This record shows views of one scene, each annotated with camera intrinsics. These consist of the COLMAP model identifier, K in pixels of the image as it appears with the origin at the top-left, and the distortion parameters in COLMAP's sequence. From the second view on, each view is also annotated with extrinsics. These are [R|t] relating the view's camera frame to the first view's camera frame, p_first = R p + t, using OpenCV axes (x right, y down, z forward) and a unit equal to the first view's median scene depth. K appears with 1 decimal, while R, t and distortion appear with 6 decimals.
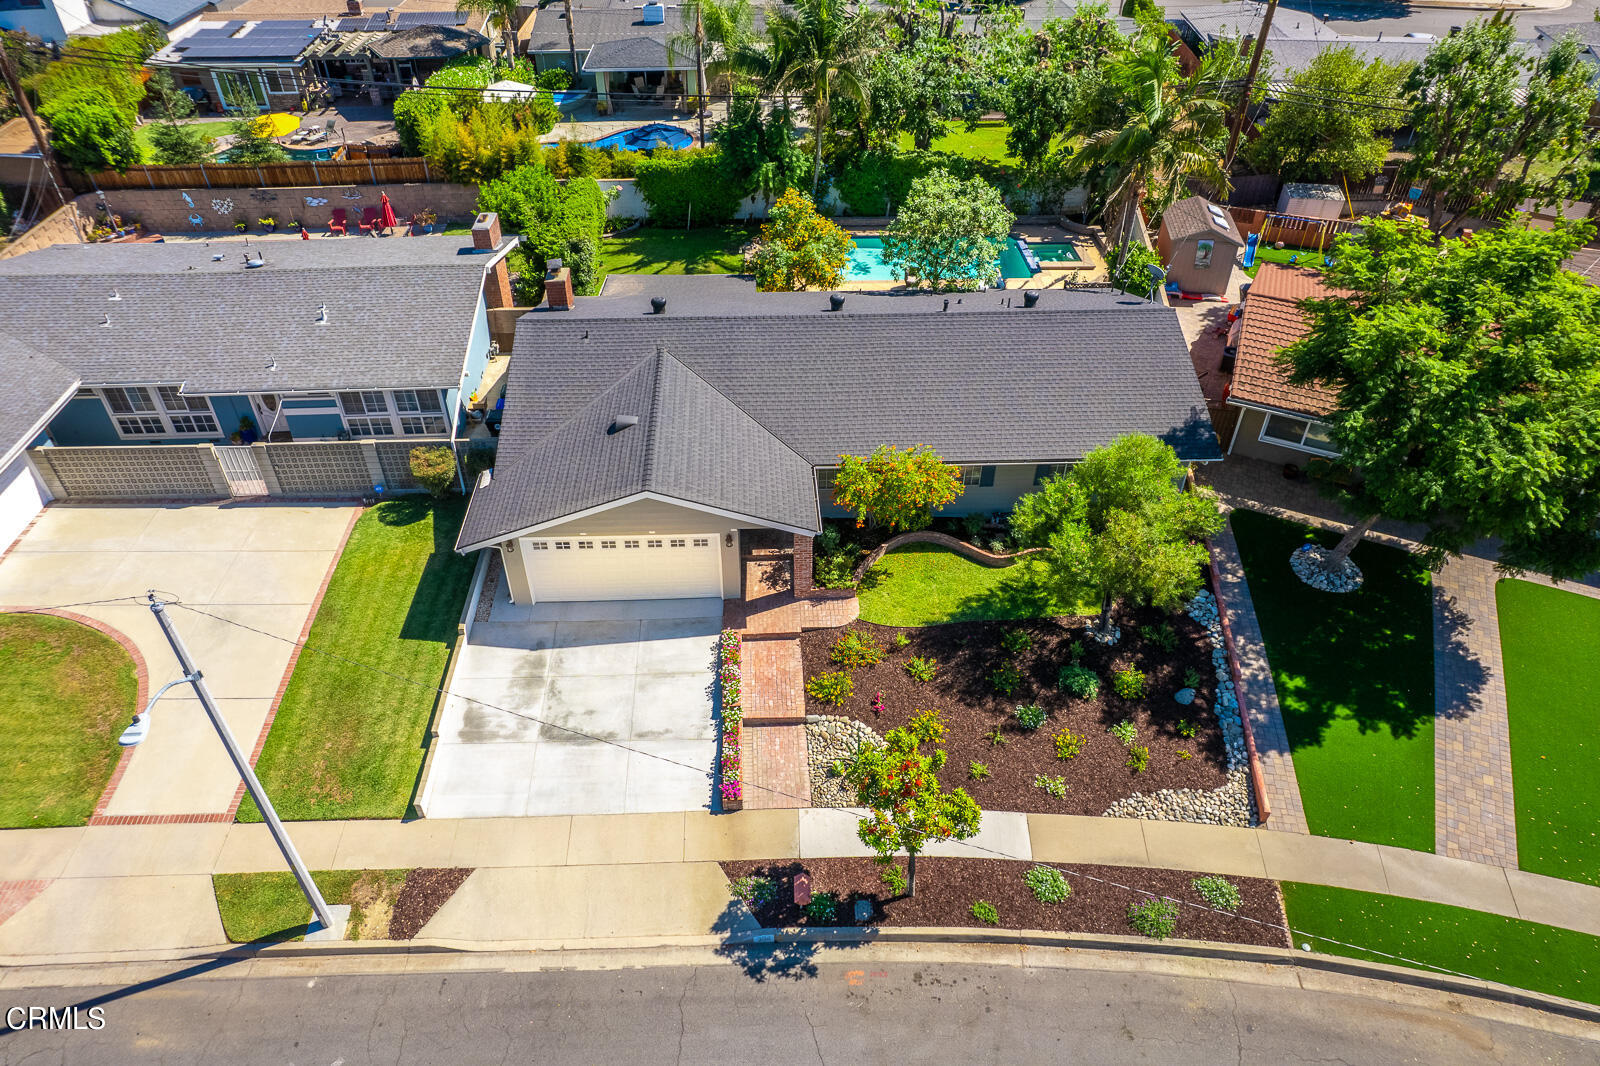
lens RADIAL K [[1026.6, 0, 793.6], [0, 1026.6, 533.9], [0, 0, 1]] dist [-0.089695, 0.083155]
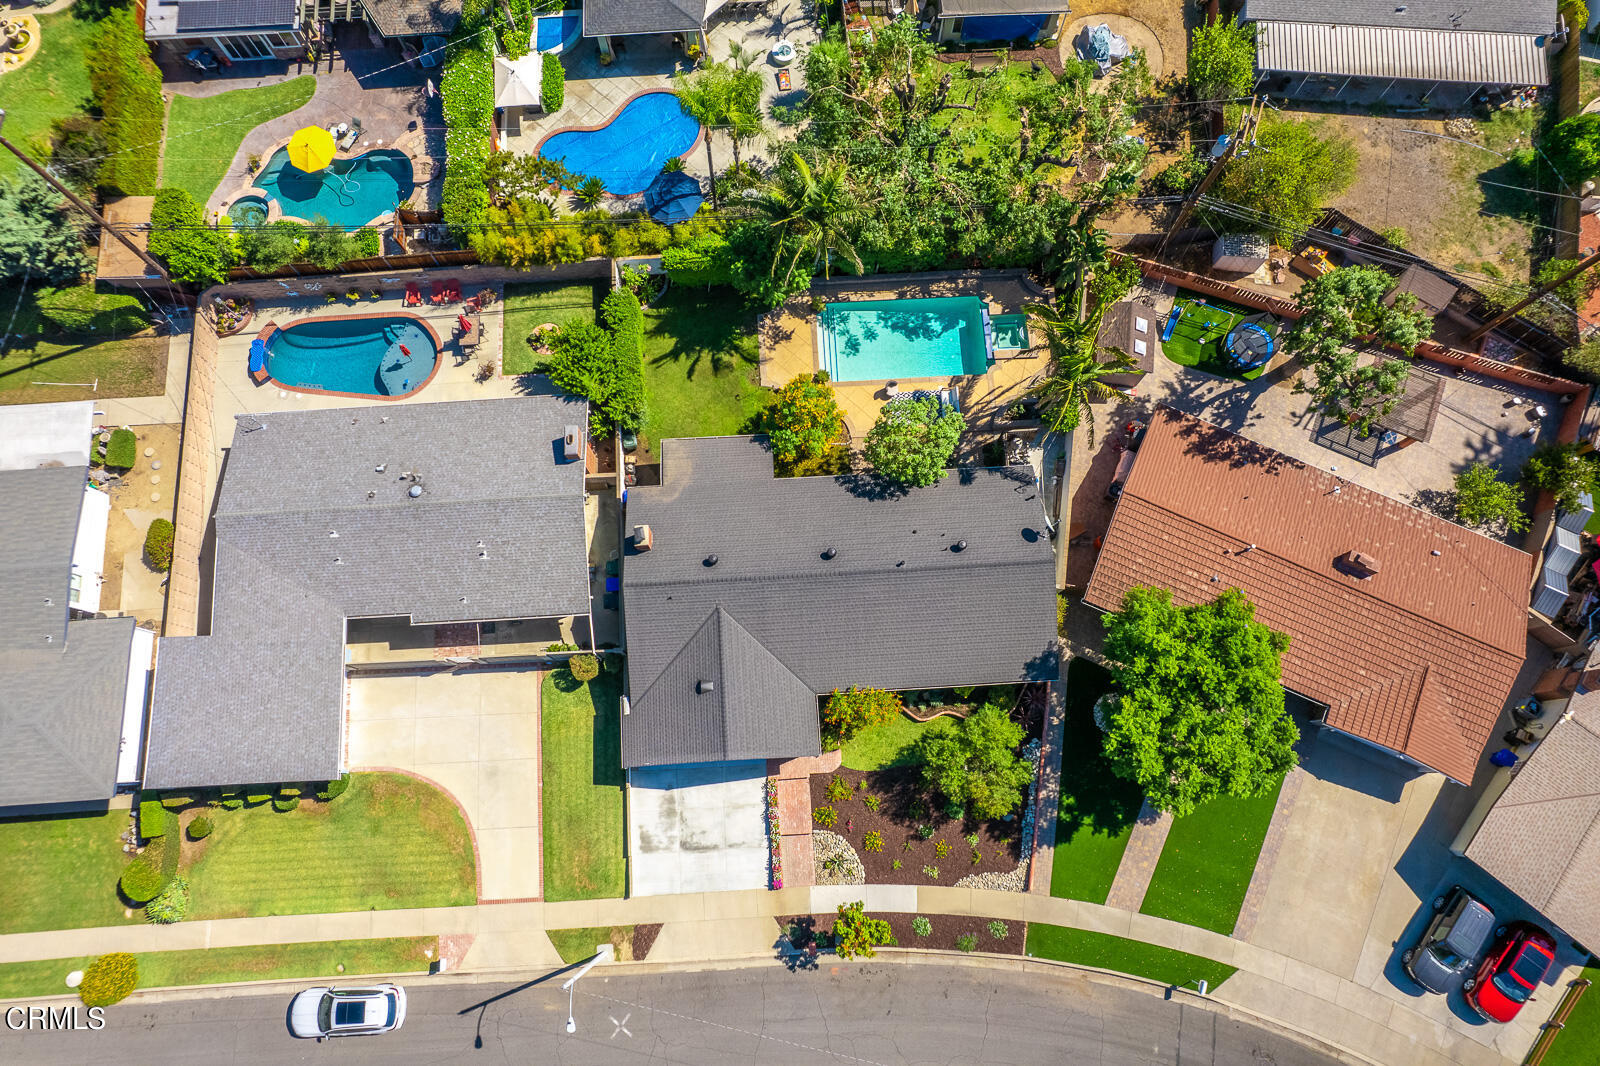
lens RADIAL K [[1026.6, 0, 793.6], [0, 1026.6, 533.9], [0, 0, 1]] dist [-0.089695, 0.083155]
pose [[0.999879, -0.015401, 0.002152, -0.021547], [0.011197, 0.809085, 0.587584, -1.537775], [-0.010790, -0.587489, 0.809160, -0.273281]]
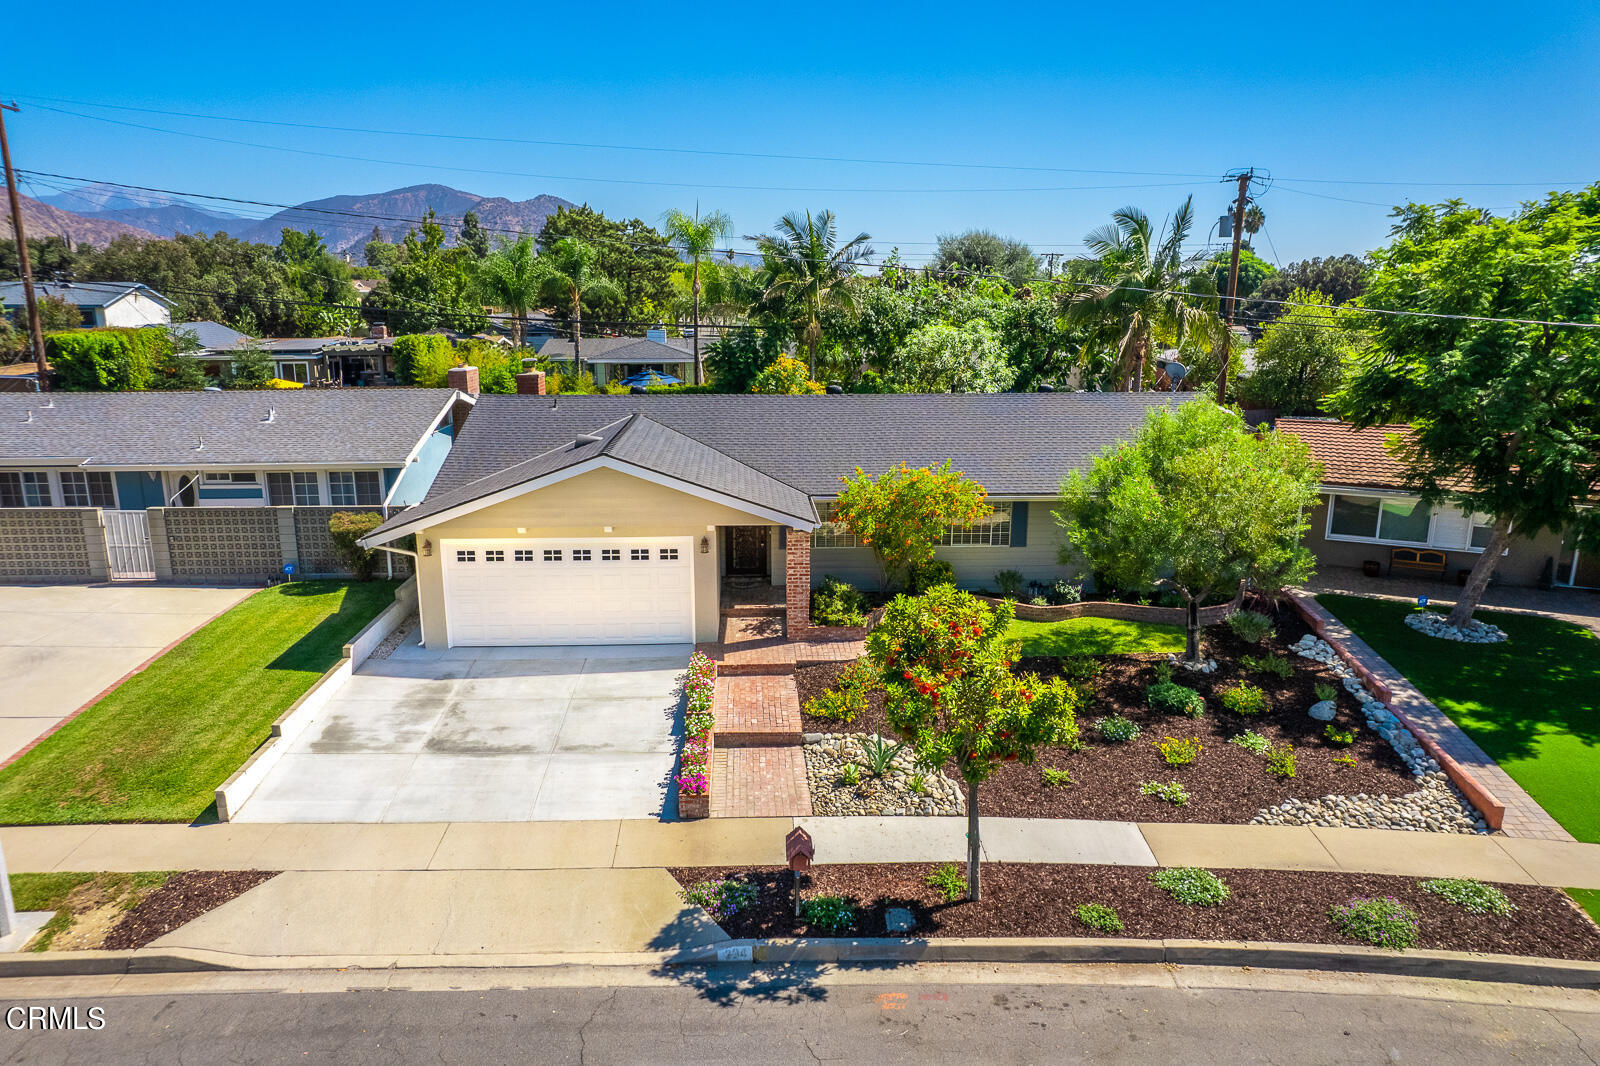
lens RADIAL K [[1026.6, 0, 793.6], [0, 1026.6, 533.9], [0, 0, 1]] dist [-0.089695, 0.083155]
pose [[0.999983, -0.003775, 0.004339, 0.002921], [0.005295, 0.898785, -0.438359, 0.388694], [-0.002245, 0.438374, 0.898790, 0.317713]]
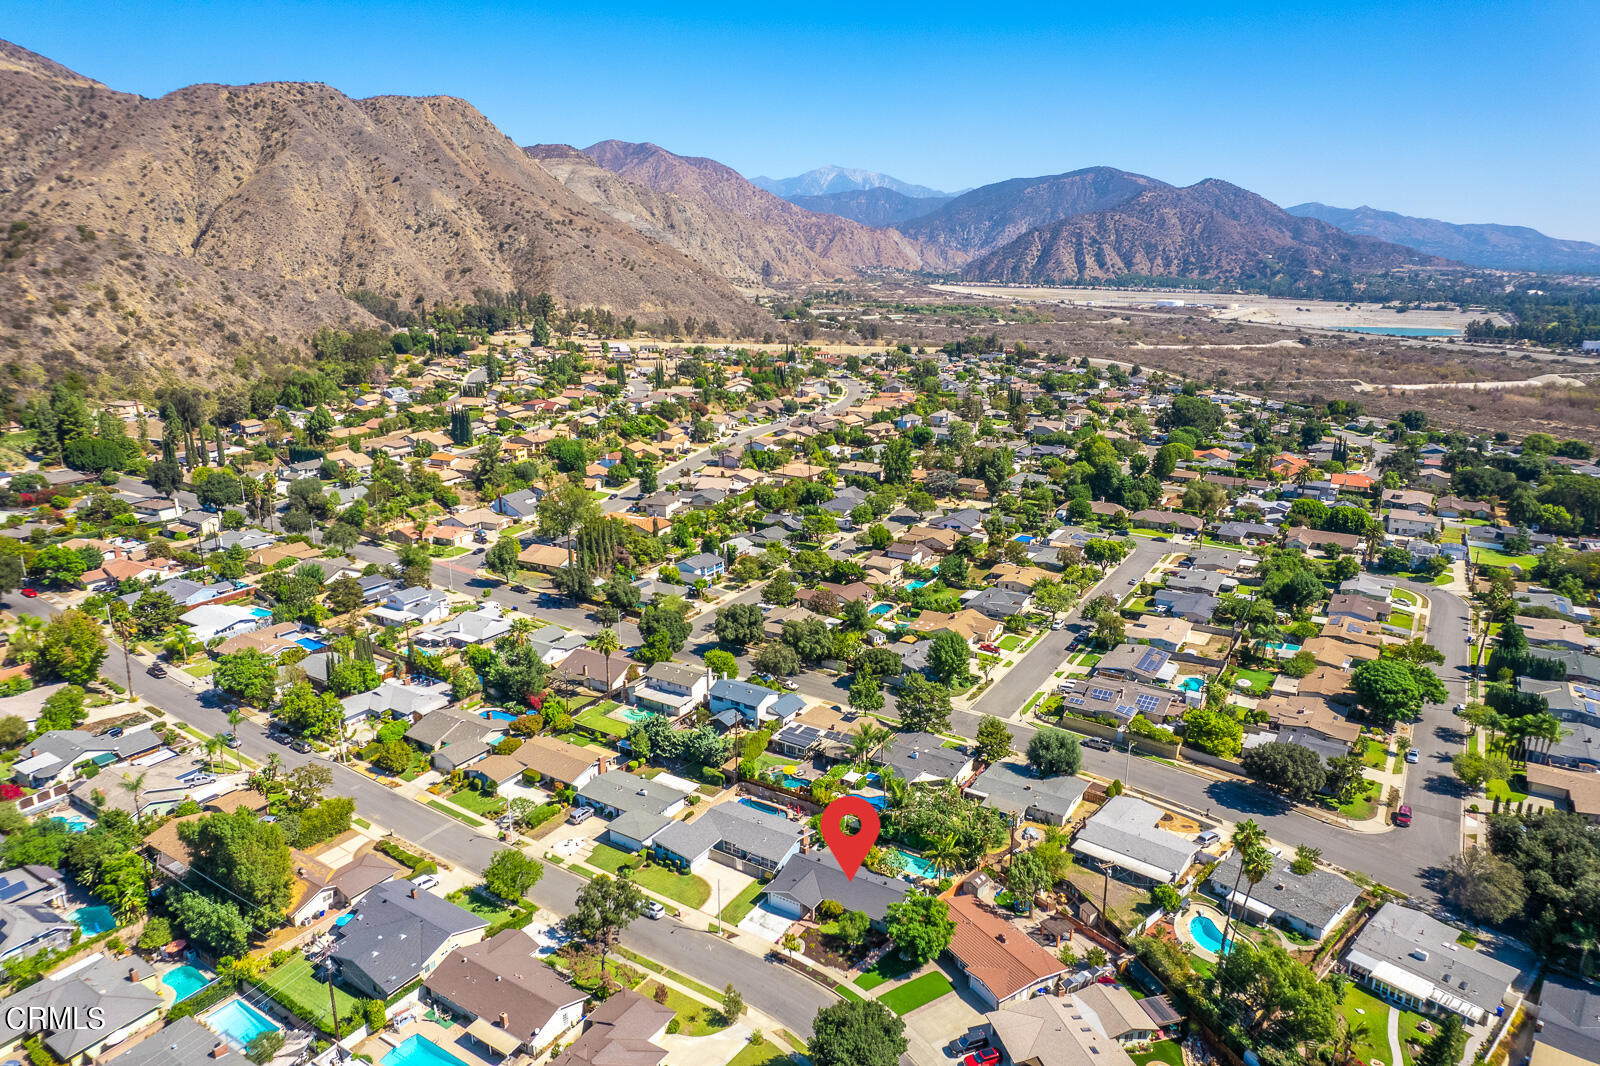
lens RADIAL K [[1026.6, 0, 793.6], [0, 1026.6, 533.9], [0, 0, 1]] dist [-0.089695, 0.083155]
pose [[0.819411, 0.144488, -0.554697, 3.123137], [-0.359069, 0.883700, -0.300238, -0.124821], [0.446805, 0.445193, 0.775995, -4.943279]]
